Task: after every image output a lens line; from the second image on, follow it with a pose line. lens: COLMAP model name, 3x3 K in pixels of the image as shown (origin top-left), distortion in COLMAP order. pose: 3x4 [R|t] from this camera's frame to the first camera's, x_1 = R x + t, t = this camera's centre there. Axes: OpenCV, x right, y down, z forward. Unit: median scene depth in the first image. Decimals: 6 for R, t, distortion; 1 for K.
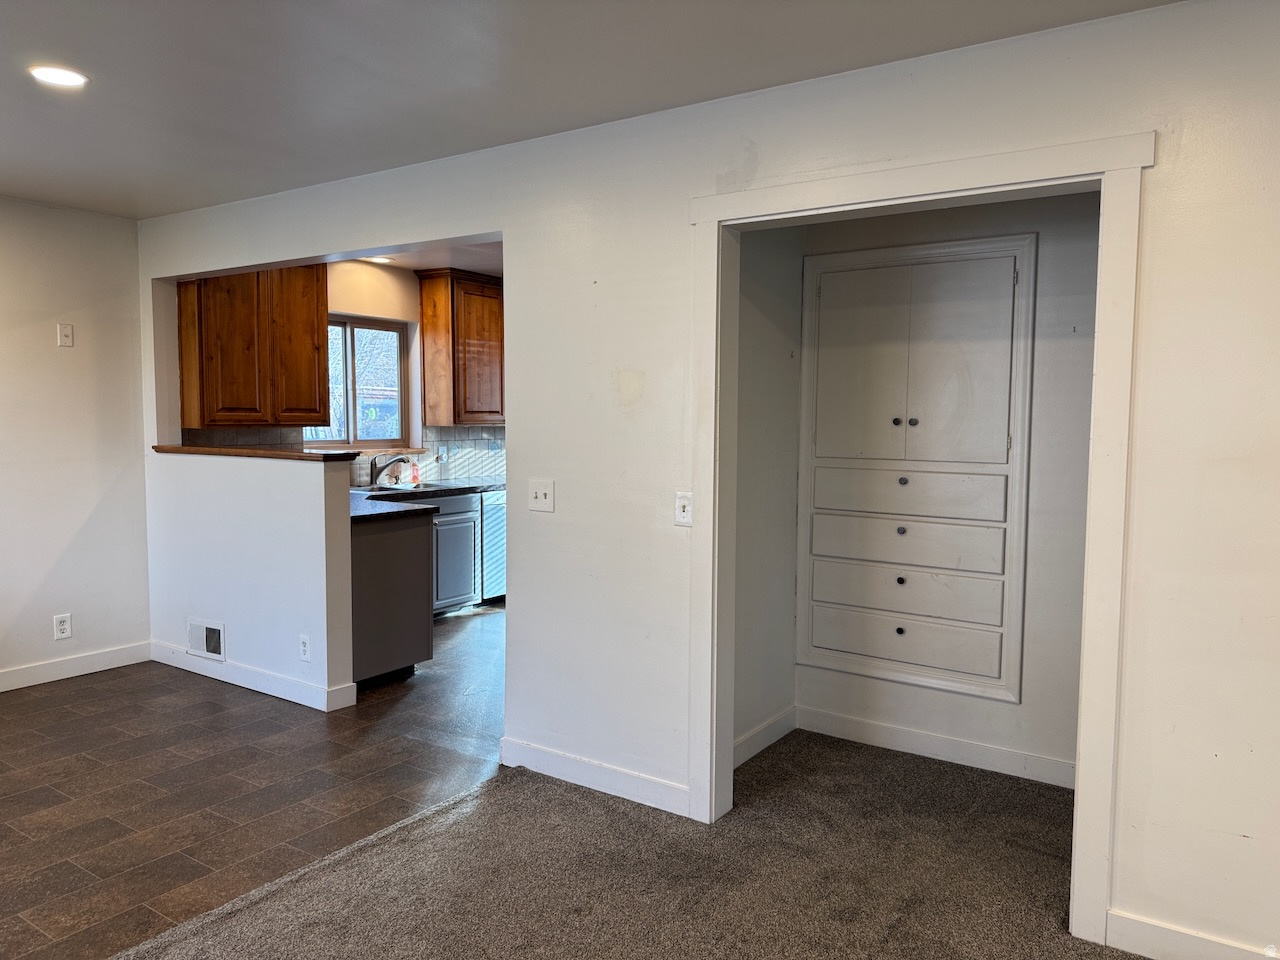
lens RADIAL K [[901.0, 0, 640.0], [0, 901.0, 480.0], [0, 0, 1]] dist [-0.004416, -0.004931]
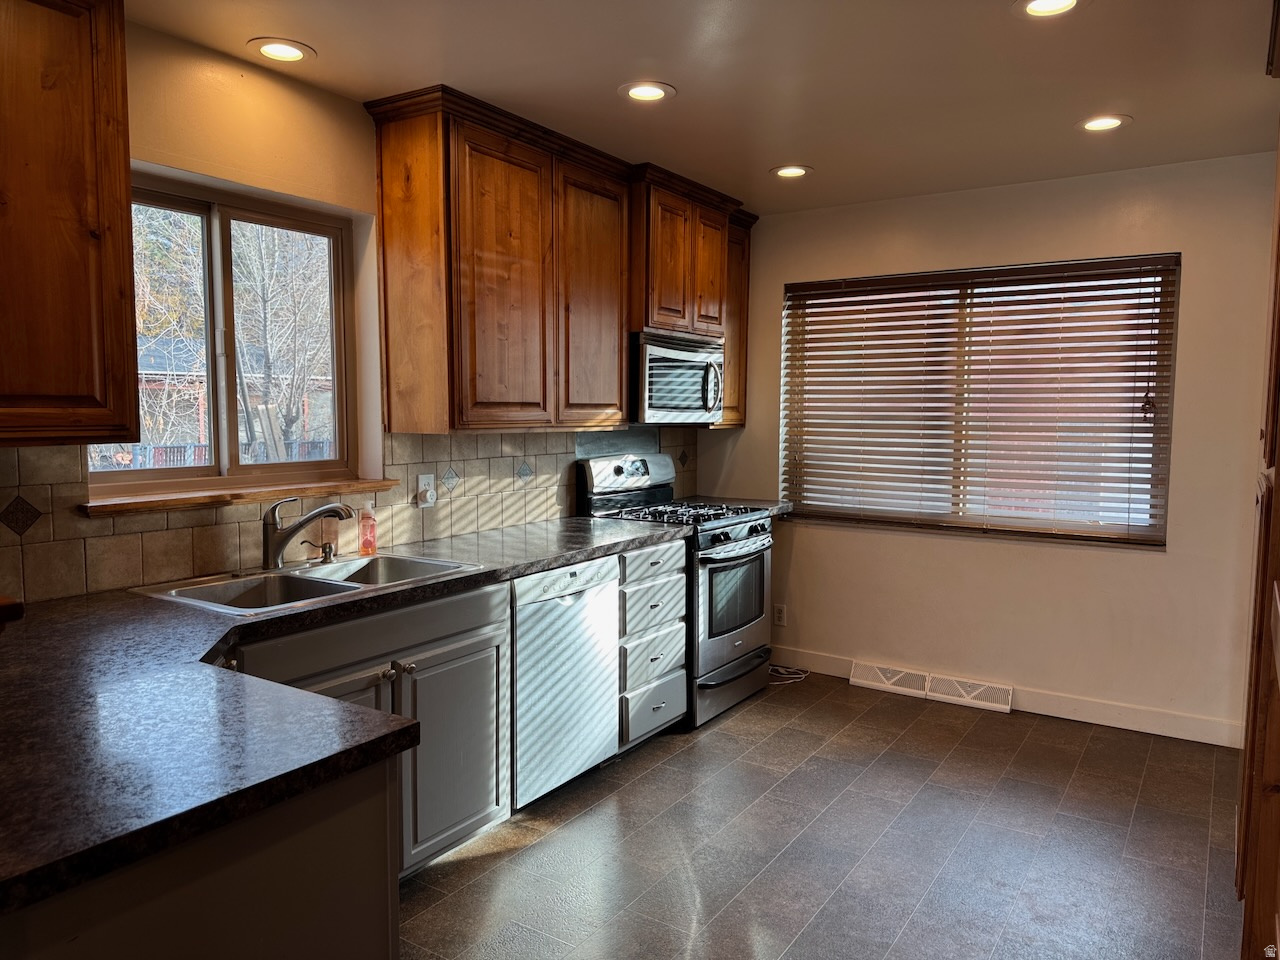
lens RADIAL K [[901.0, 0, 640.0], [0, 901.0, 480.0], [0, 0, 1]] dist [-0.004416, -0.004931]
pose [[0.999774, -0.003277, 0.021028, -0.117697], [0.003129, 0.999970, 0.007037, -0.038858], [-0.021050, -0.006970, 0.999754, 0.528595]]
